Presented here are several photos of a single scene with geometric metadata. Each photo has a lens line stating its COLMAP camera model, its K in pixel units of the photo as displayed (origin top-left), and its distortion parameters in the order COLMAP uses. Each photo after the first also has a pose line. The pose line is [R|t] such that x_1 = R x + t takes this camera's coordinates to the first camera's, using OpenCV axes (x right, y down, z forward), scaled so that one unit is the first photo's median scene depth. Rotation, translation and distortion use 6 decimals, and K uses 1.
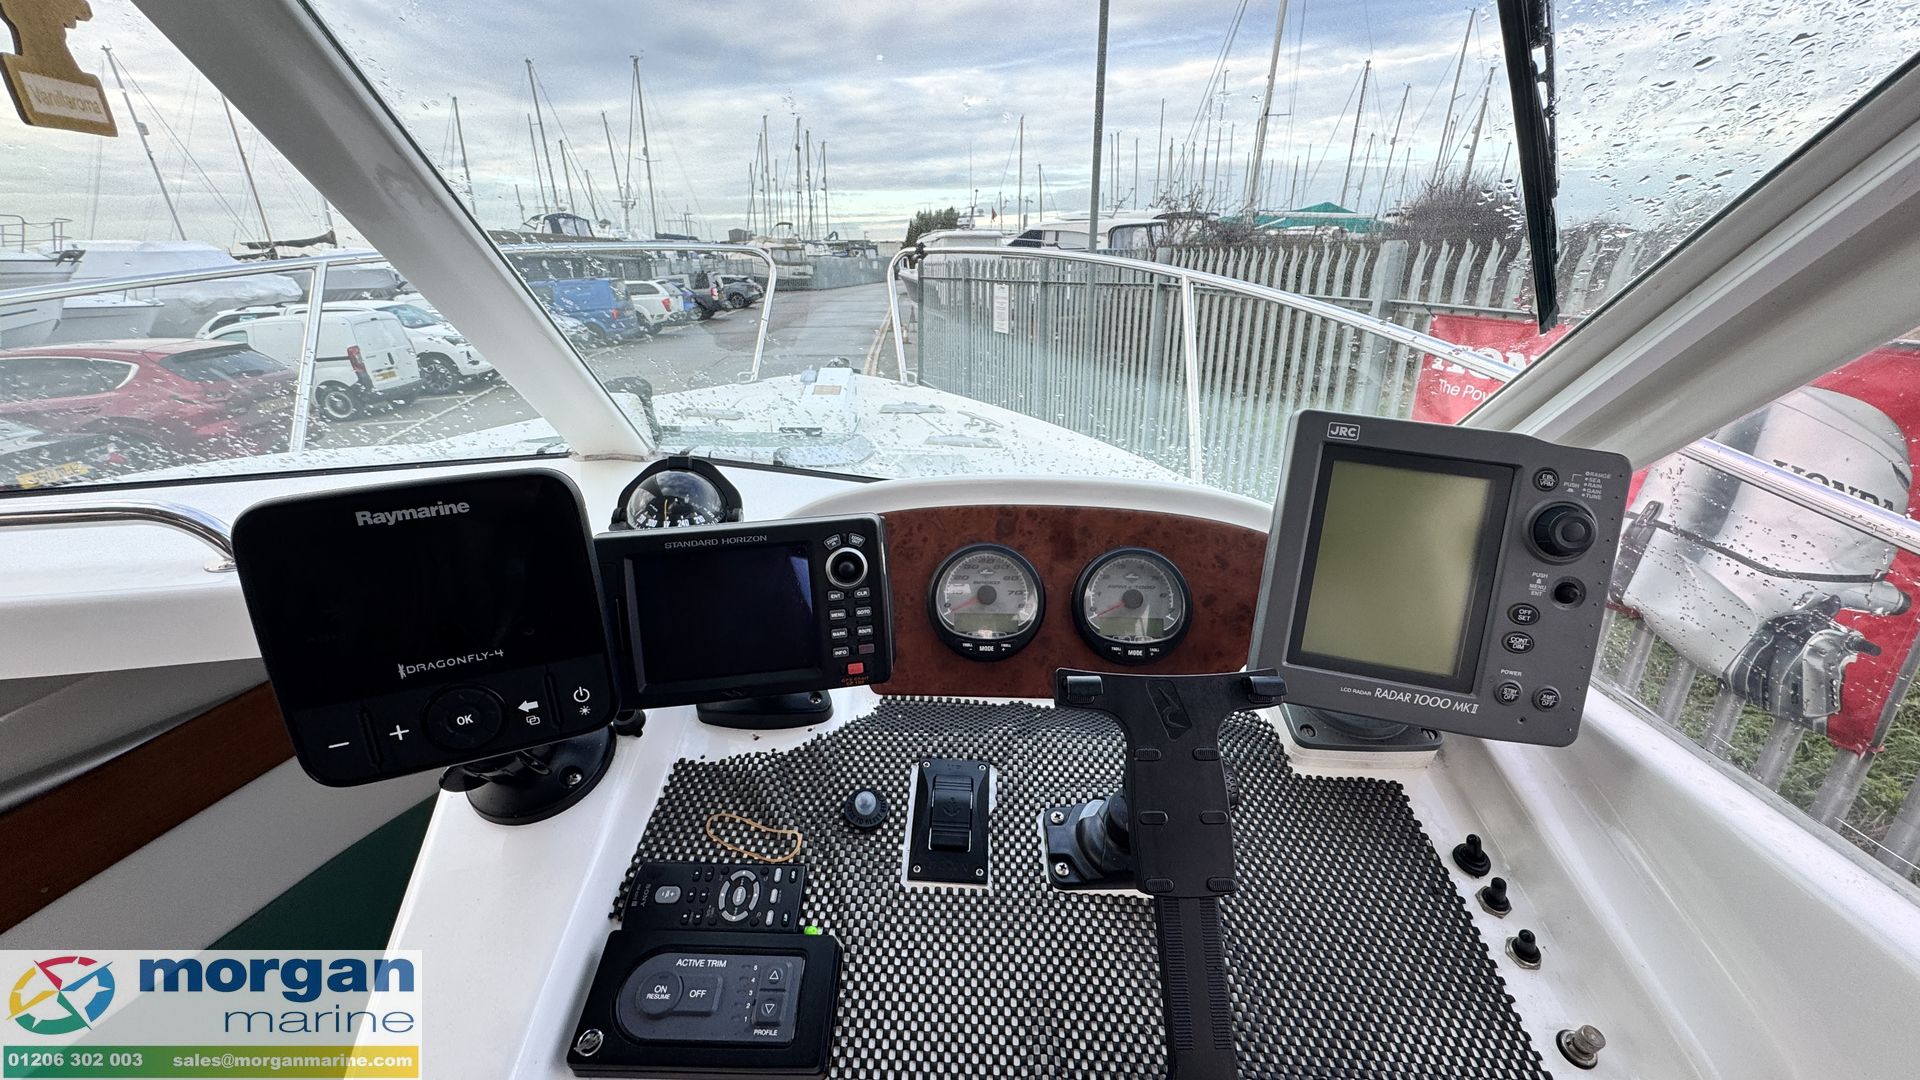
lens RADIAL K [[763.3, 0, 961.0], [0, 763.3, 537.5], [0, 0, 1]] dist [-0.004360, 0.000946]
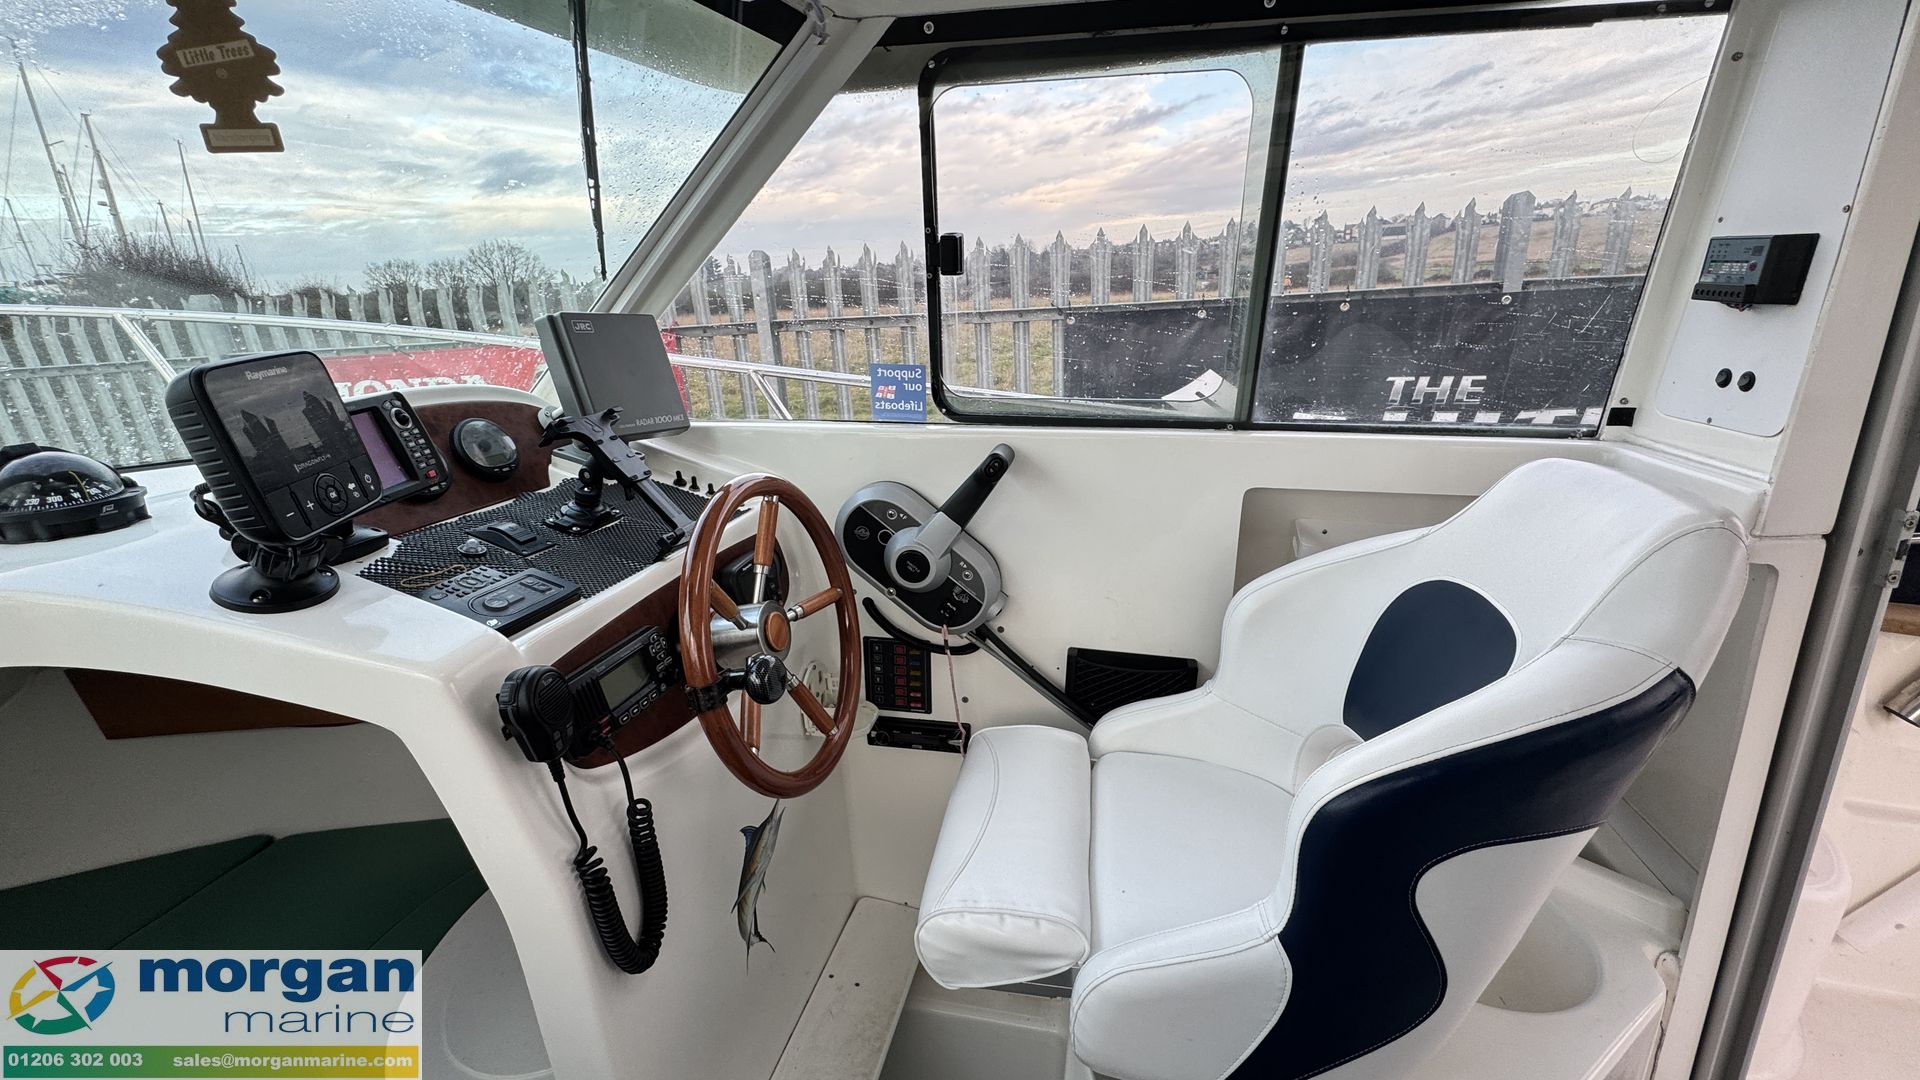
lens RADIAL K [[763.3, 0, 959.2], [0, 763.3, 537.9], [0, 0, 1]] dist [-0.004360, 0.000946]
pose [[0.220766, -0.318787, 0.921758, -0.408707], [0.387691, 0.895887, 0.216986, 0.104939], [-0.894963, 0.309454, 0.321372, -0.161618]]
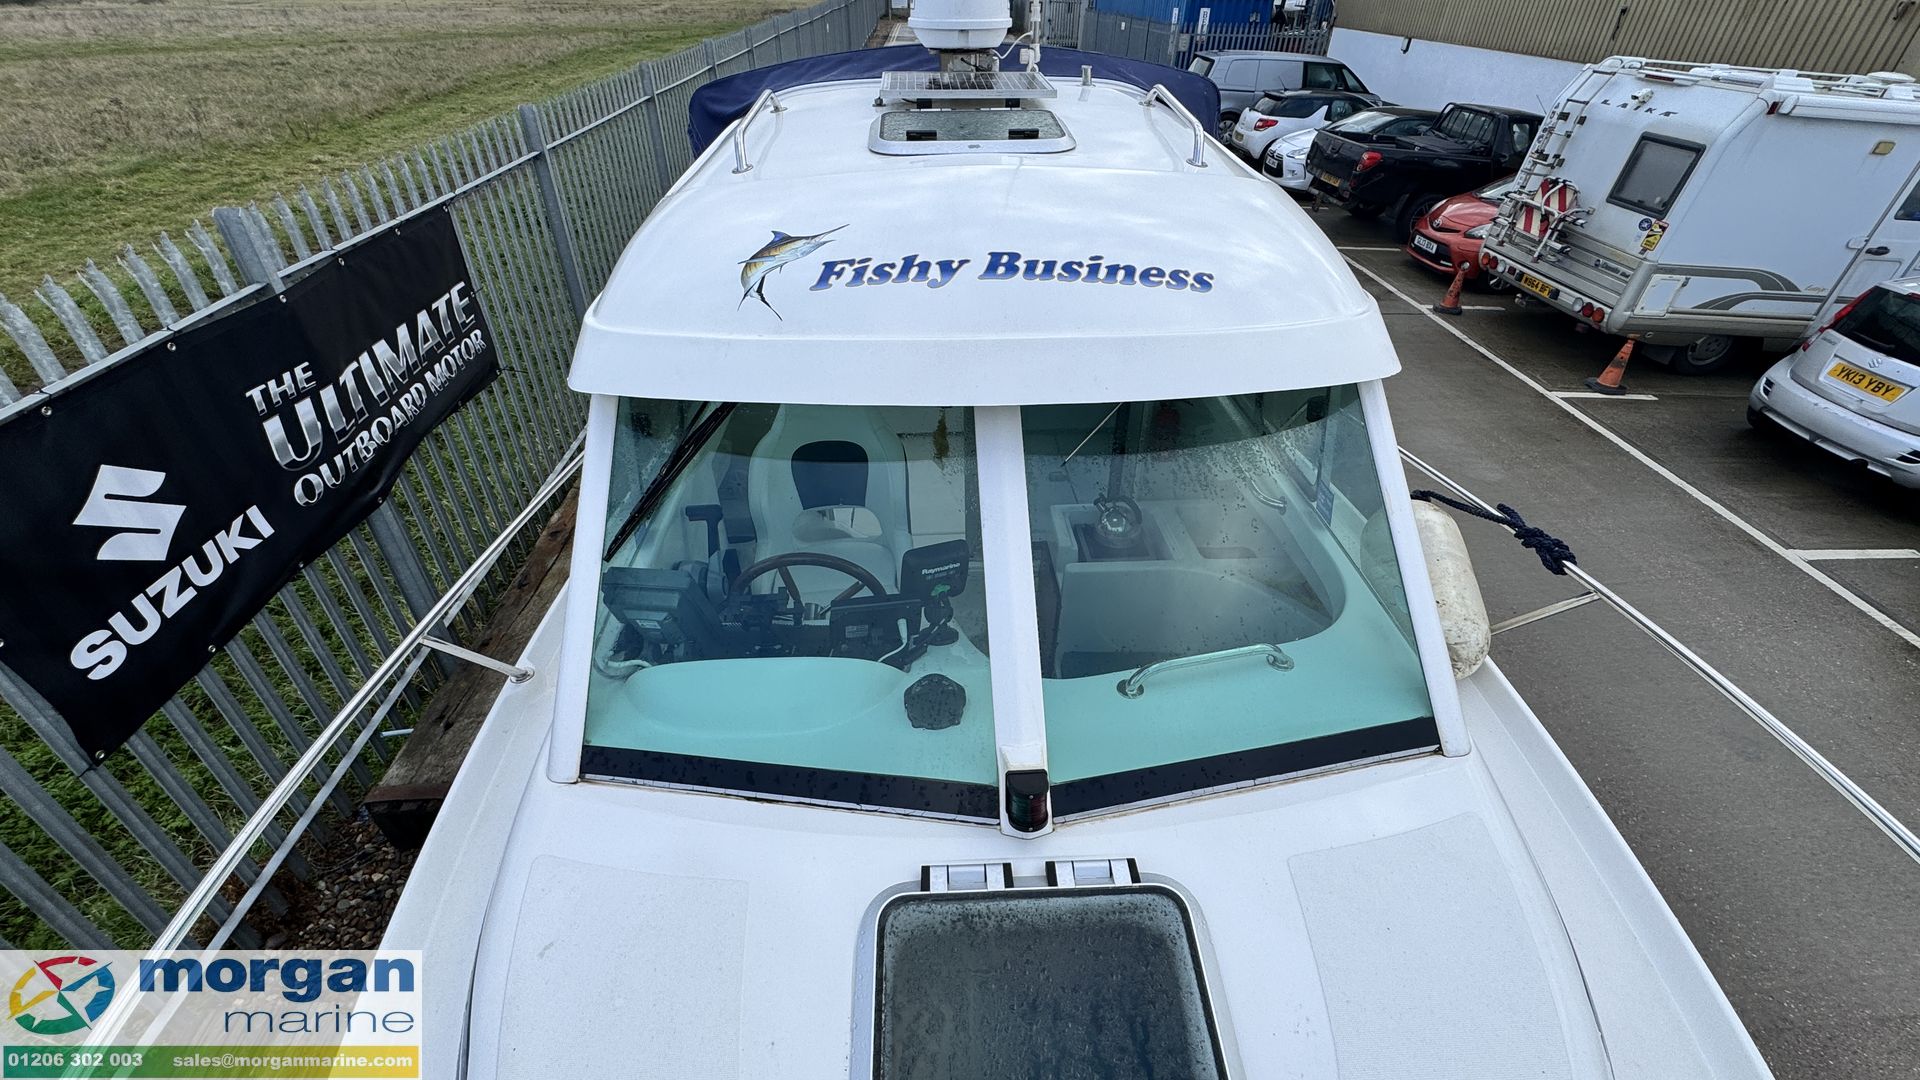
lens RADIAL K [[817.5, 0, 960.4], [0, 817.5, 537.8], [0, 0, 1]] dist [-0.002205, -0.000371]
pose [[-0.999559, 0.009390, -0.028167, -0.147450], [-0.017757, 0.571266, 0.820573, -0.767640], [0.023796, 0.820711, -0.570848, 0.711527]]
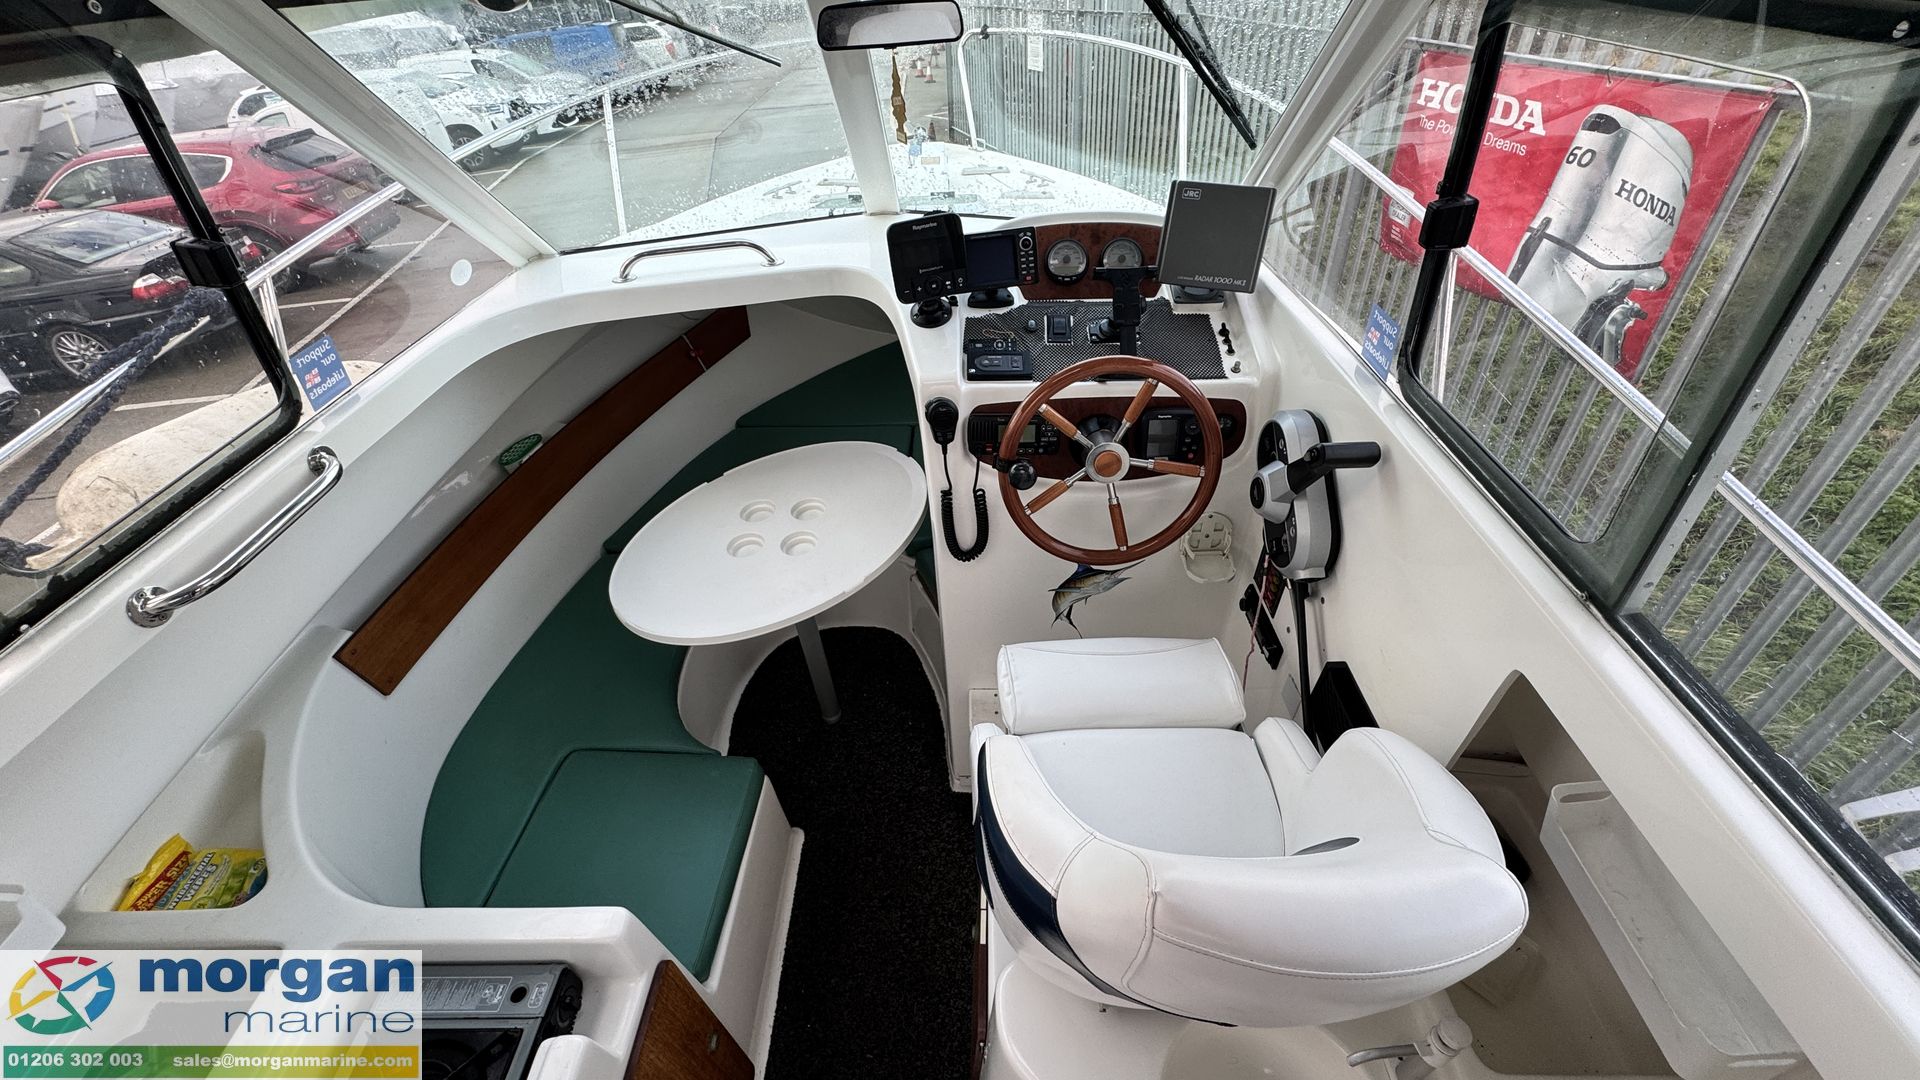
lens RADIAL K [[763.3, 0, 960.4], [0, 763.3, 538.0], [0, 0, 1]] dist [-0.004360, 0.000946]
pose [[0.998320, -0.030964, -0.048968, -0.079197], [0.044015, 0.954945, 0.293500, 0.069000], [0.037674, -0.295162, 0.954704, -0.618683]]
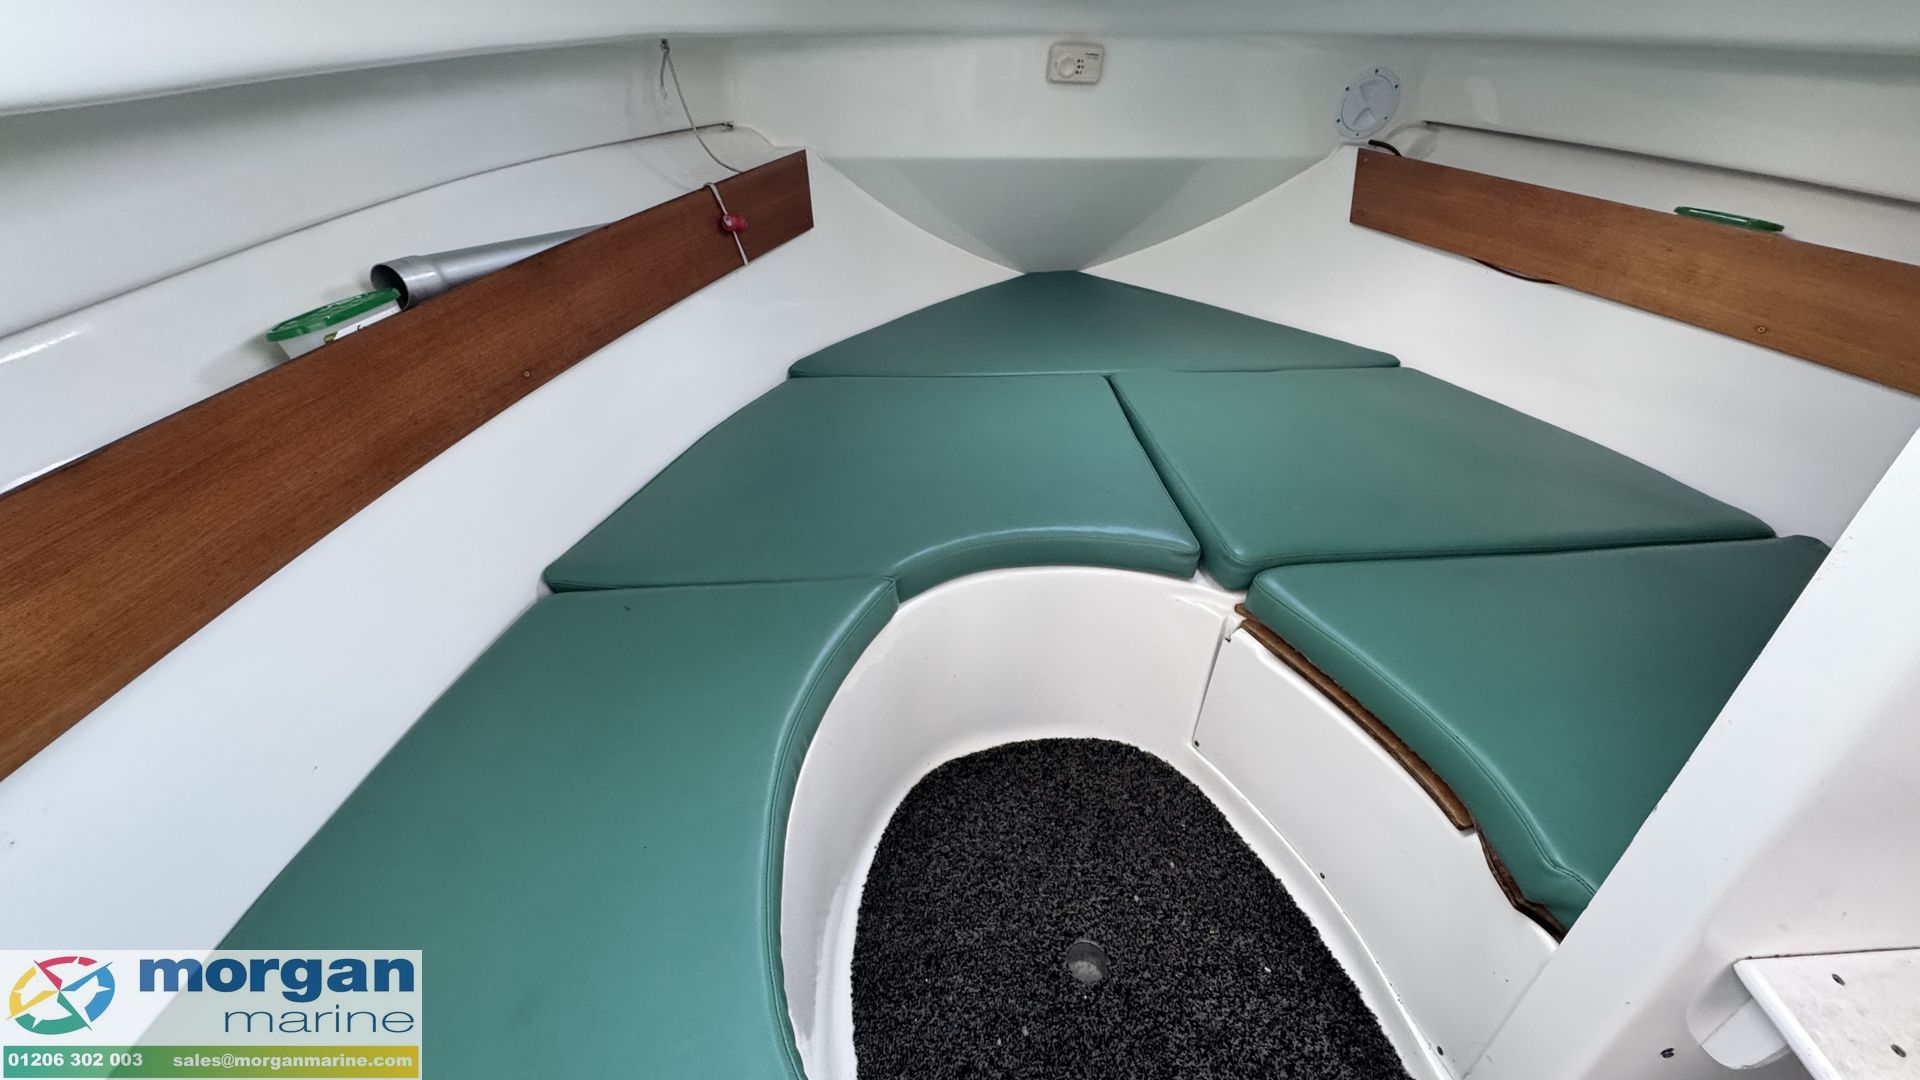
lens RADIAL K [[763.3, 0, 957.0], [0, 763.3, 536.7], [0, 0, 1]] dist [-0.004360, 0.000946]
pose [[0.997882, -0.043078, 0.048740, -0.473247], [0.032644, 0.979742, 0.197587, 0.308148], [-0.056264, -0.195577, 0.979073, 0.033370]]
